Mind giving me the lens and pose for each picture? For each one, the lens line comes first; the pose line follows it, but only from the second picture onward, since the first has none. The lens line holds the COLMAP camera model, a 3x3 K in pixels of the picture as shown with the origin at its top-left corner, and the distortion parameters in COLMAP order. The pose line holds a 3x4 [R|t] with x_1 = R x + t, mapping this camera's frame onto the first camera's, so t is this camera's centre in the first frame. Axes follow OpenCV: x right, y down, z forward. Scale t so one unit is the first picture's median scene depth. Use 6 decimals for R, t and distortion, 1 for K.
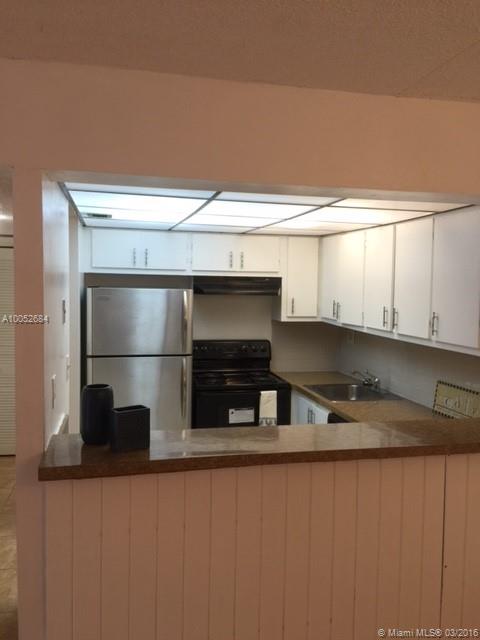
lens RADIAL K [[547.0, 0, 241.8], [0, 547.0, 320.1], [0, 0, 1]] dist [0.061631, -0.040305]
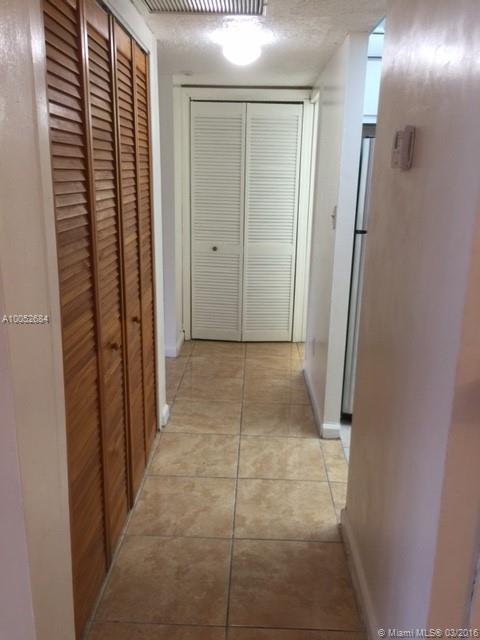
lens RADIAL K [[547.0, 0, 234.5], [0, 547.0, 316.9], [0, 0, 1]] dist [0.061631, -0.040305]
pose [[0.967029, 0.065971, -0.245972, -0.241622], [-0.018681, 0.981638, 0.189837, 0.038826], [0.253979, -0.178983, 0.950505, 0.181394]]
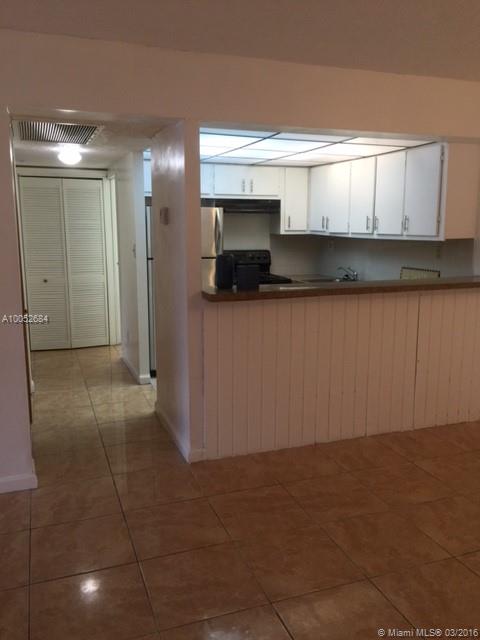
lens RADIAL K [[547.0, 0, 238.3], [0, 547.0, 318.9], [0, 0, 1]] dist [0.061631, -0.040305]
pose [[0.991886, -0.036395, 0.121810, -0.224530], [0.023424, 0.994061, 0.106273, 0.071728], [-0.124954, -0.102557, 0.986848, -0.344784]]
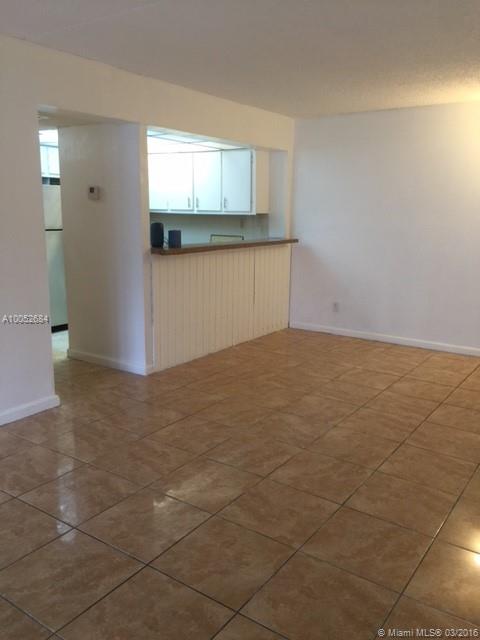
lens RADIAL K [[547.0, 0, 241.9], [0, 547.0, 318.9], [0, 0, 1]] dist [0.061631, -0.040305]
pose [[0.735618, -0.140786, 0.662605, -0.822106], [0.045413, 0.986213, 0.159128, 0.087764], [-0.675873, -0.086967, 0.731869, -0.501078]]
